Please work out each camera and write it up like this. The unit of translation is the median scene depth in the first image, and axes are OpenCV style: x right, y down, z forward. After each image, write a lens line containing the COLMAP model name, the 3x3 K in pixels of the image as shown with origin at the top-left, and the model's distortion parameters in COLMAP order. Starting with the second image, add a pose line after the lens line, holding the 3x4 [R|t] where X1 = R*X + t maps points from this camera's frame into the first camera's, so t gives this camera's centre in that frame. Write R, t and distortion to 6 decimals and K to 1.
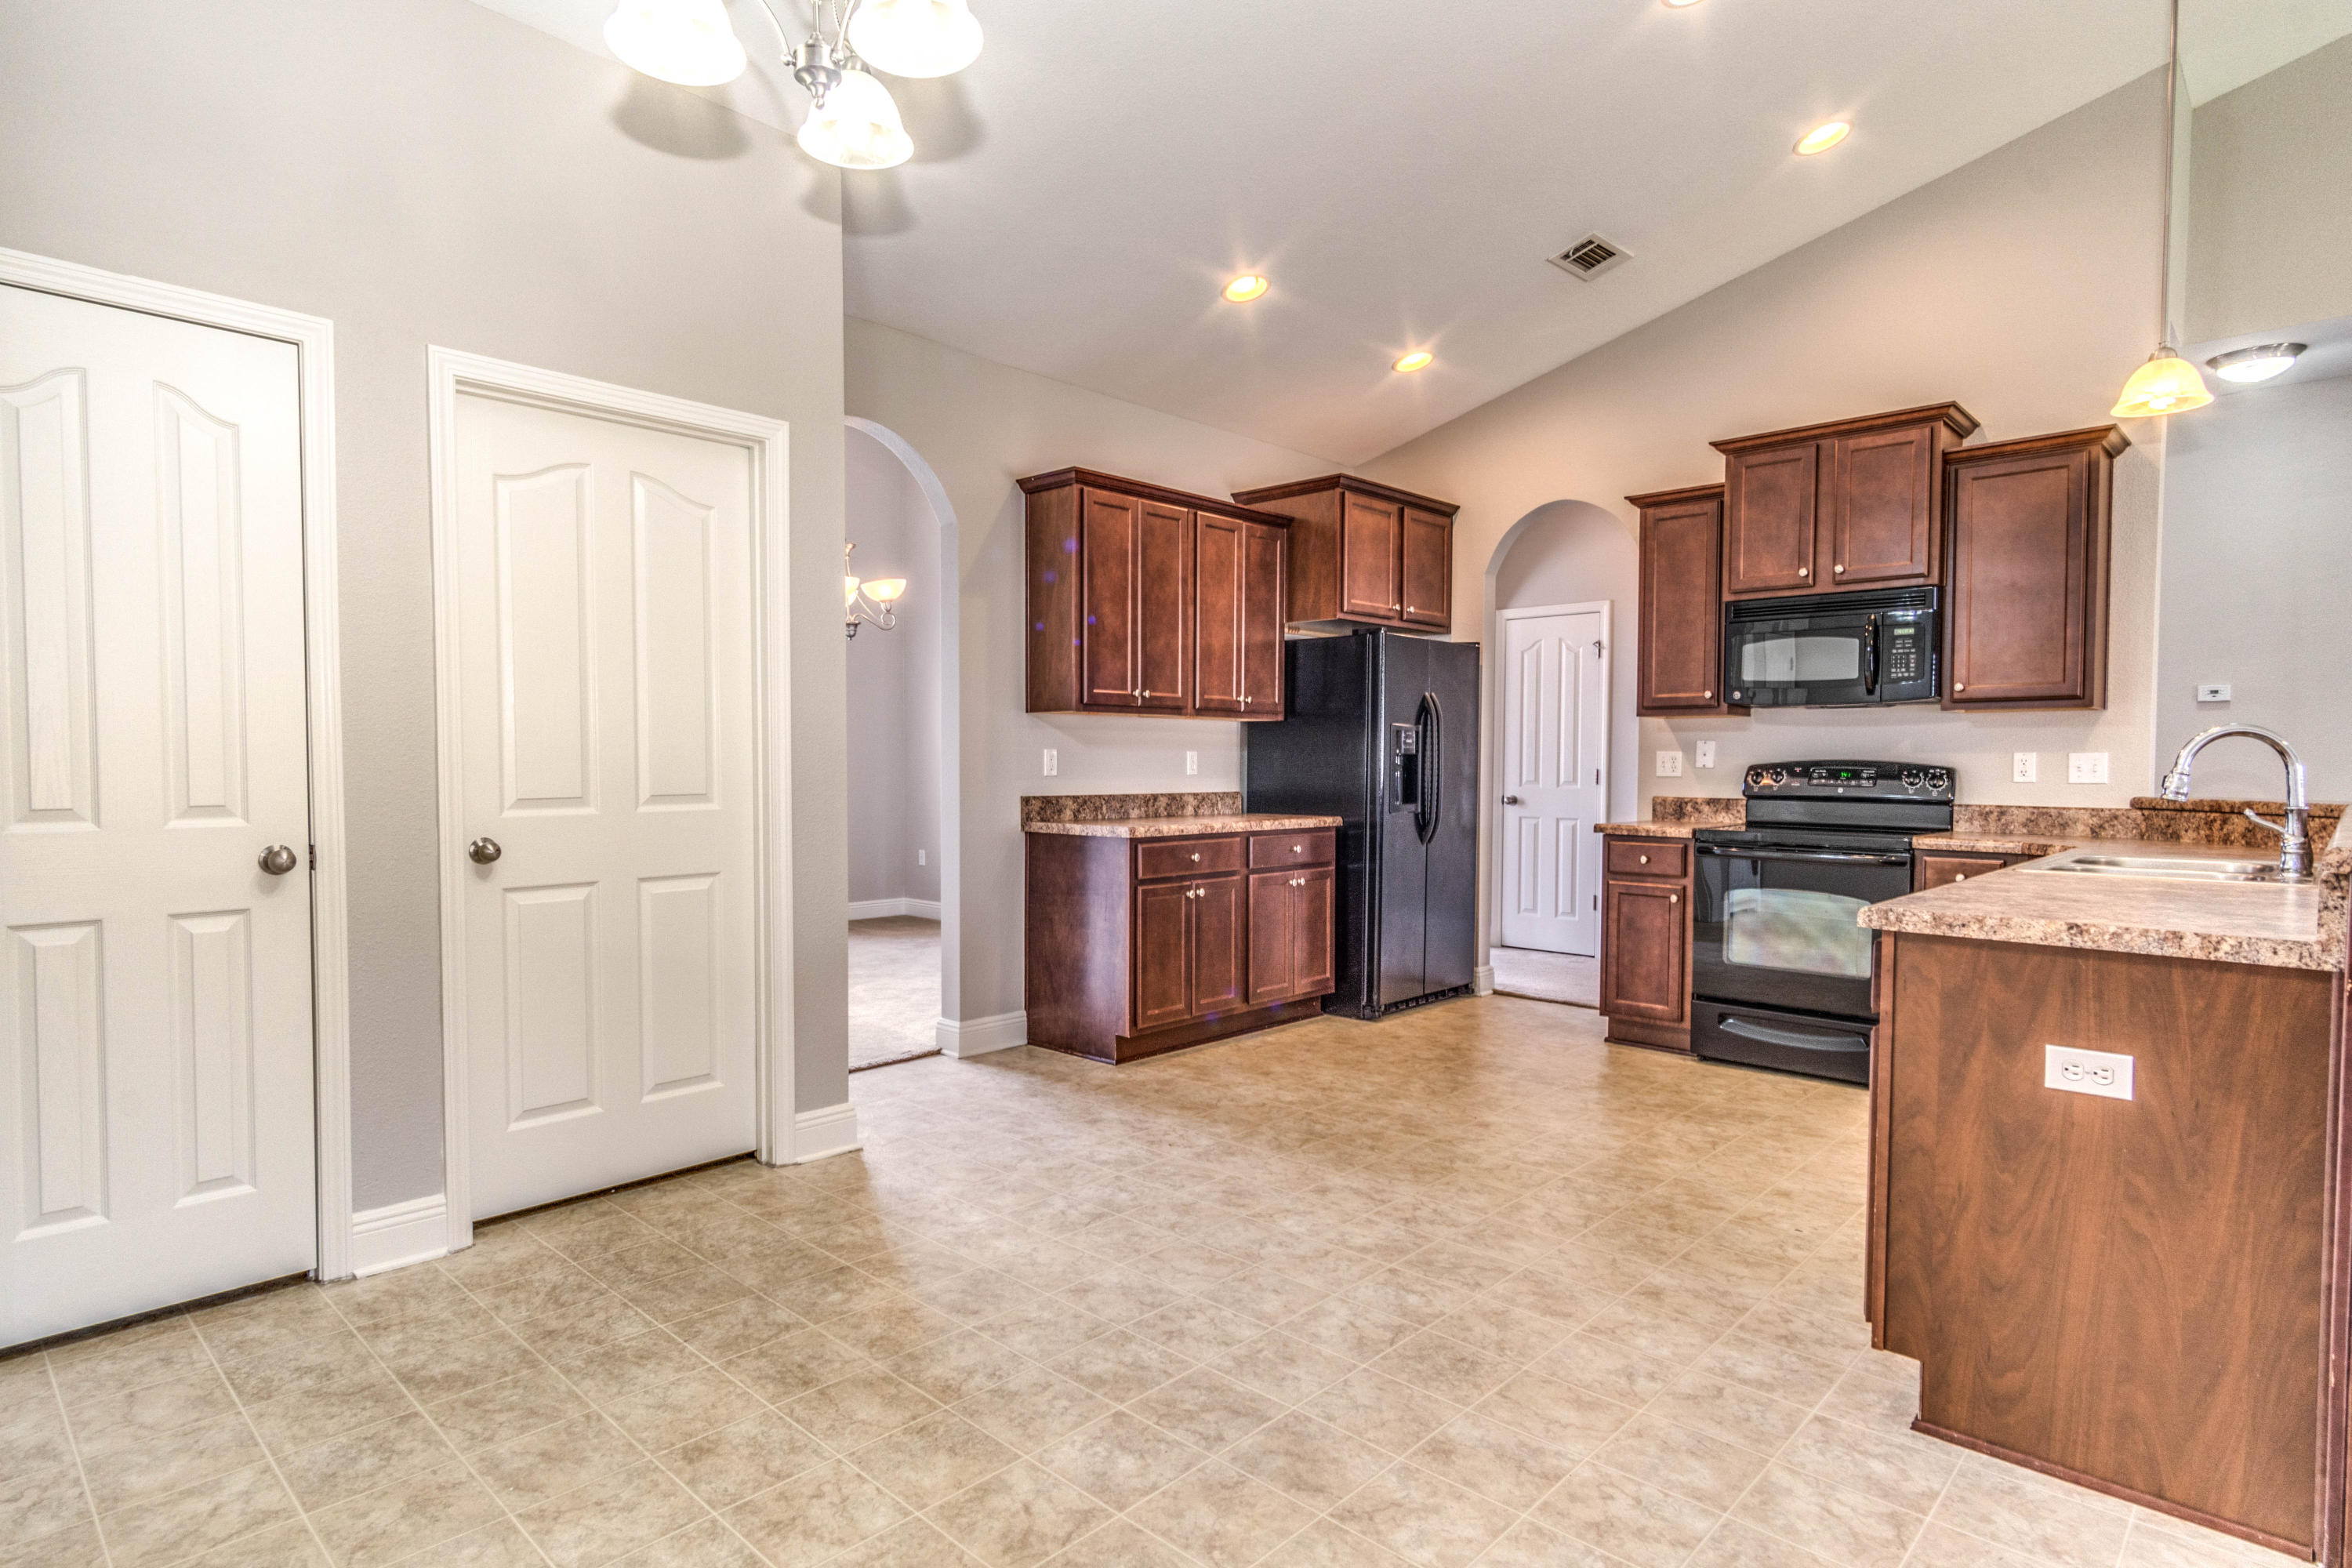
lens RADIAL K [[1253.1, 0, 1176.0], [0, 1253.1, 784.0], [0, 0, 1]] dist [-0.001257, -0.000405]
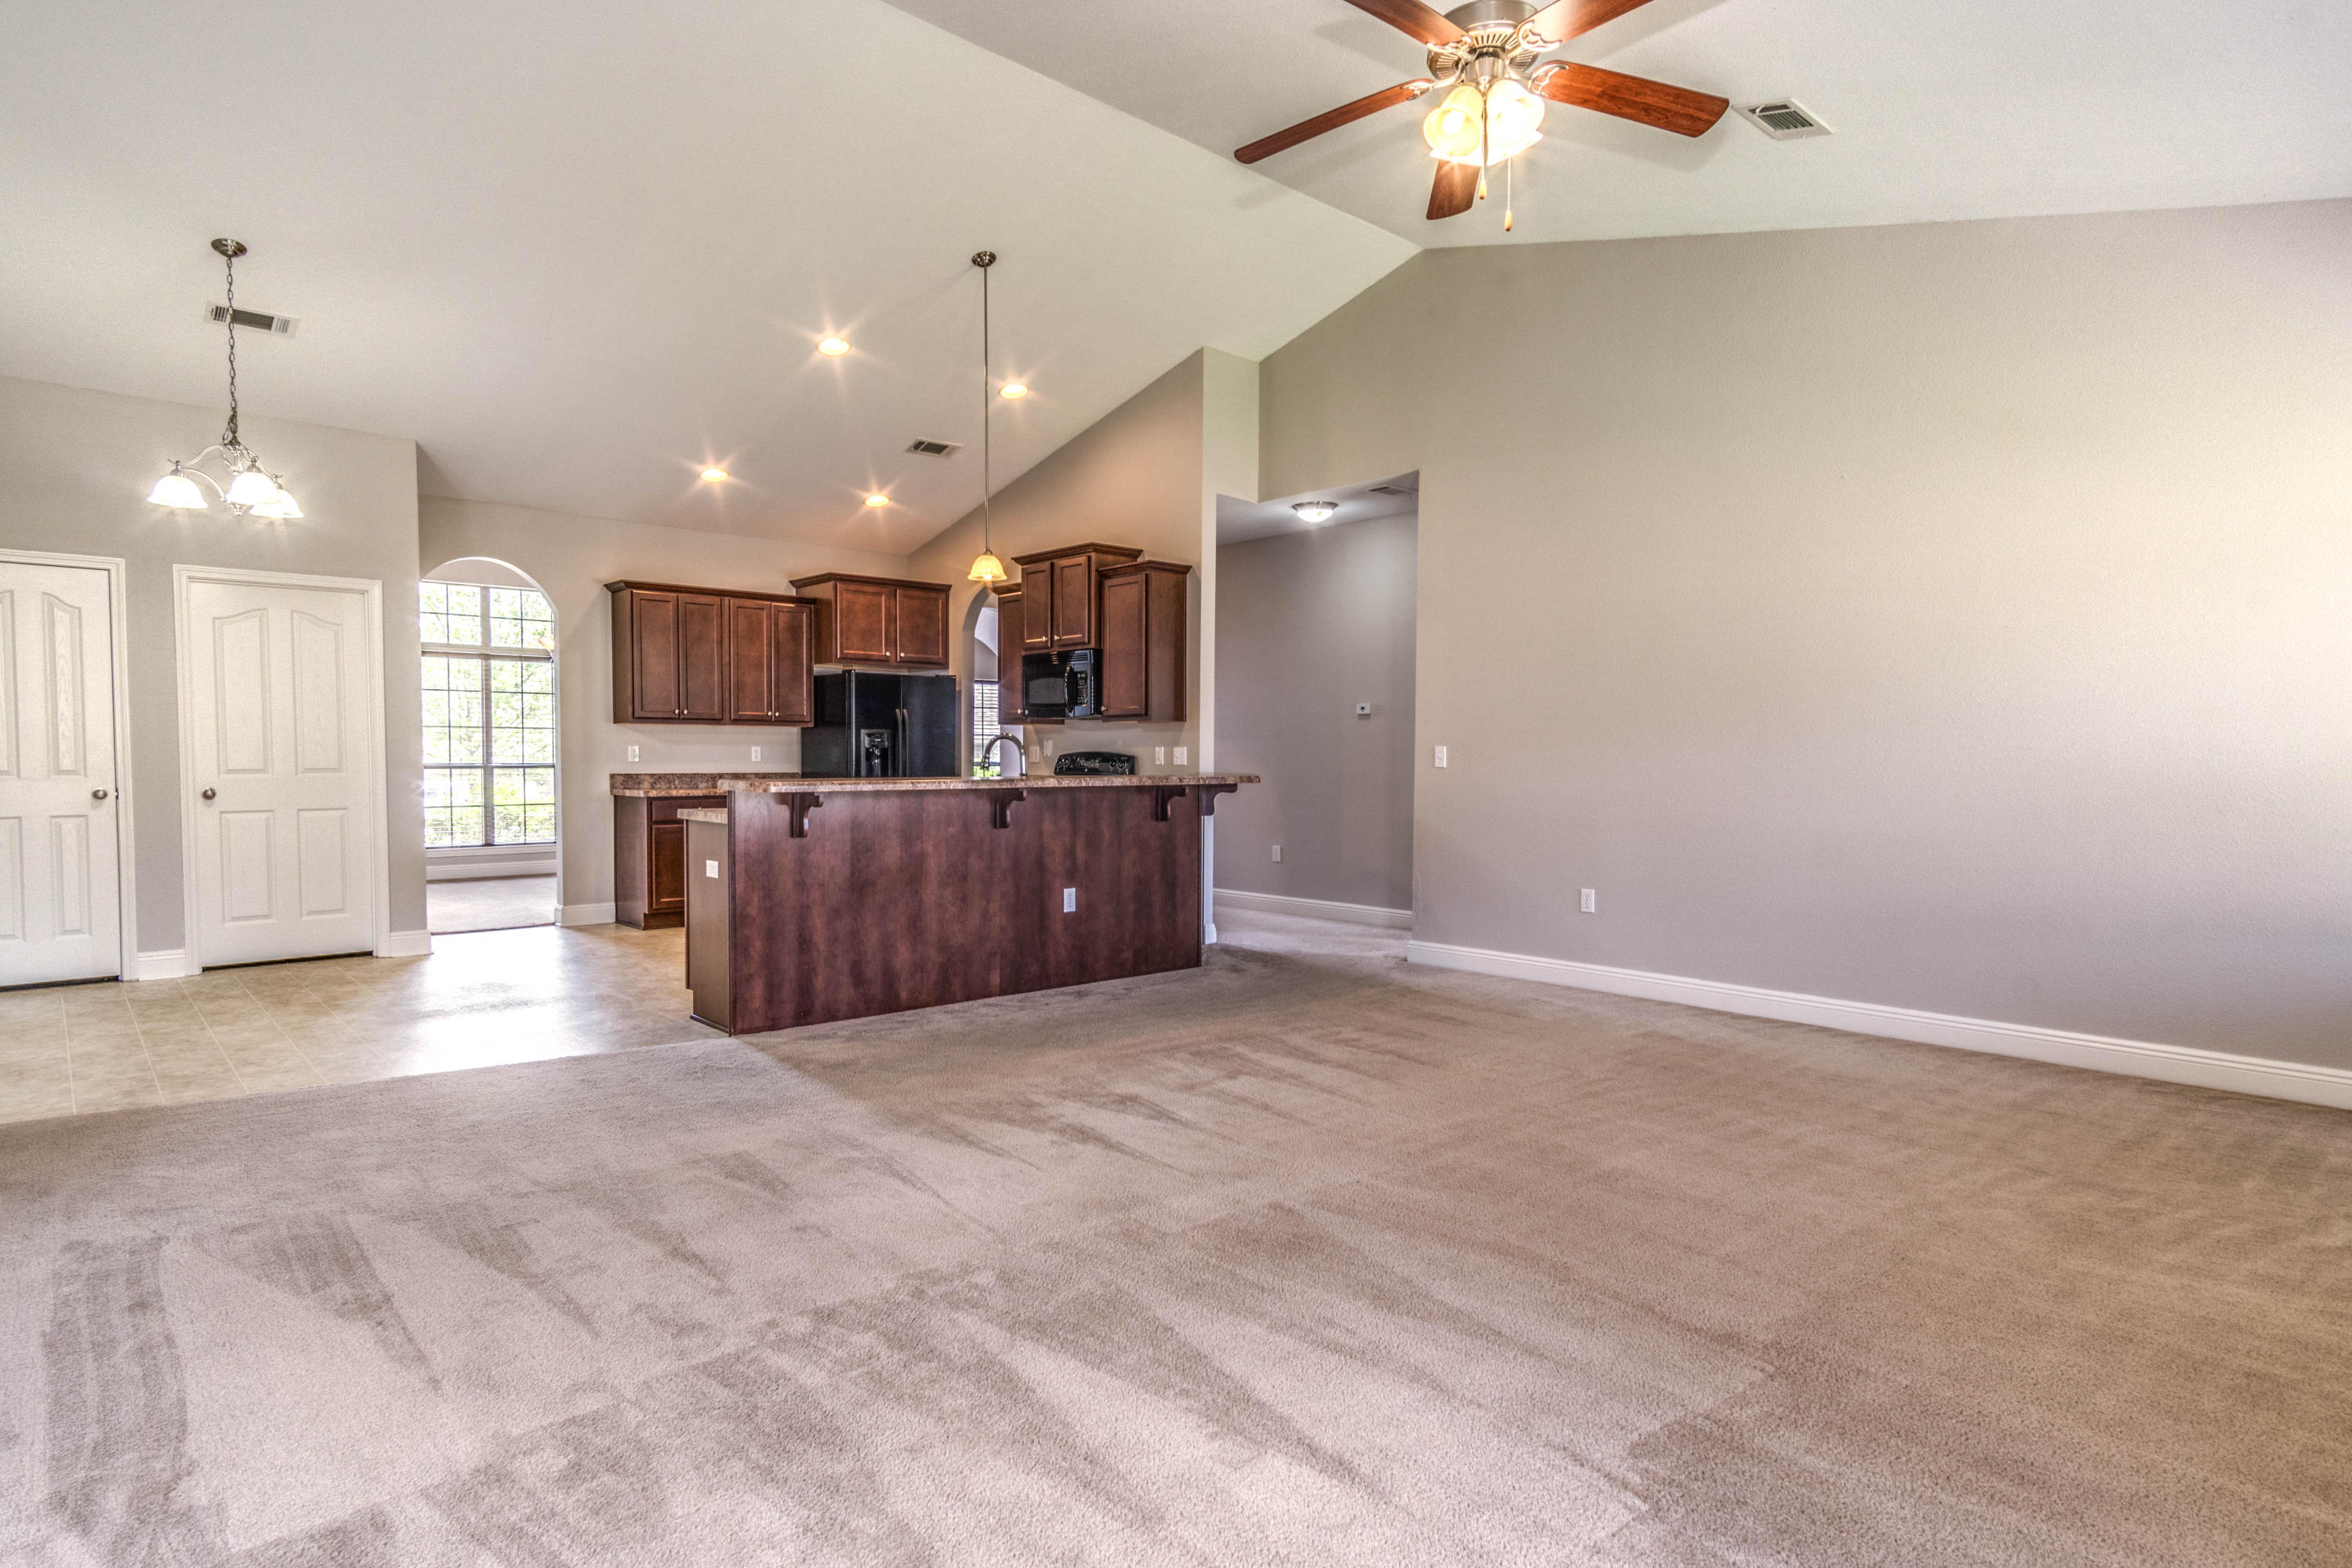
lens RADIAL K [[1234.5, 0, 1156.6], [0, 1234.5, 781.1], [0, 0, 1]] dist [0.001365, 0.000953]
pose [[0.997045, 0.001175, -0.076811, 0.760744], [-0.001017, 0.999997, 0.002098, 0.016376], [0.076813, -0.002014, 0.997043, -0.610500]]
